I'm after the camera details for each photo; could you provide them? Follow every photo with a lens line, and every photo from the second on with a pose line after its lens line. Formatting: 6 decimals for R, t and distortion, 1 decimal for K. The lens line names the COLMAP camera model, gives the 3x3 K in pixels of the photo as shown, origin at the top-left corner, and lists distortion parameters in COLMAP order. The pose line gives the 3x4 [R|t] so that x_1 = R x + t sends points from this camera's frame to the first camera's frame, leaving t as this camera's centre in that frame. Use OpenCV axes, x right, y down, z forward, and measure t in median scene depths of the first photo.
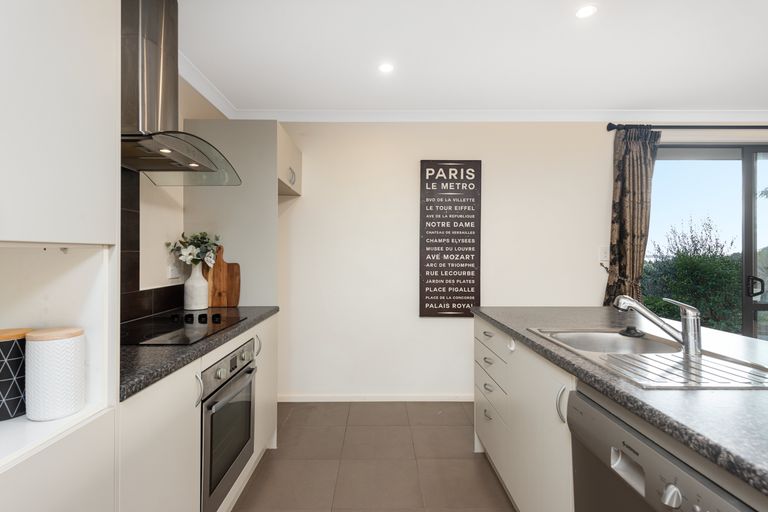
lens RADIAL K [[391.6, 0, 384.0], [0, 391.6, 256.0], [0, 0, 1]] dist [0.001263, -0.000272]
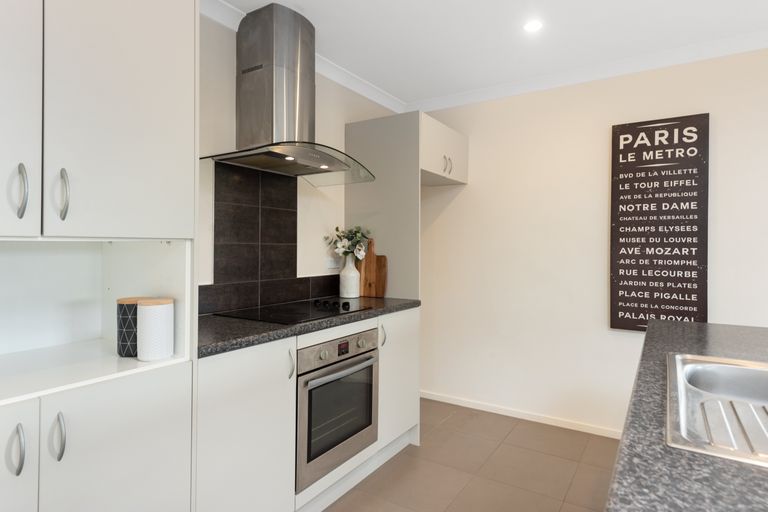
lens RADIAL K [[433.4, 0, 385.4], [0, 433.4, 247.8], [0, 0, 1]] dist [-0.001768, -0.000695]
pose [[0.834026, 0.002217, -0.551721, 0.193254], [-0.004304, 0.999988, -0.002488, 0.000584], [0.551709, 0.004449, 0.834025, 0.040006]]
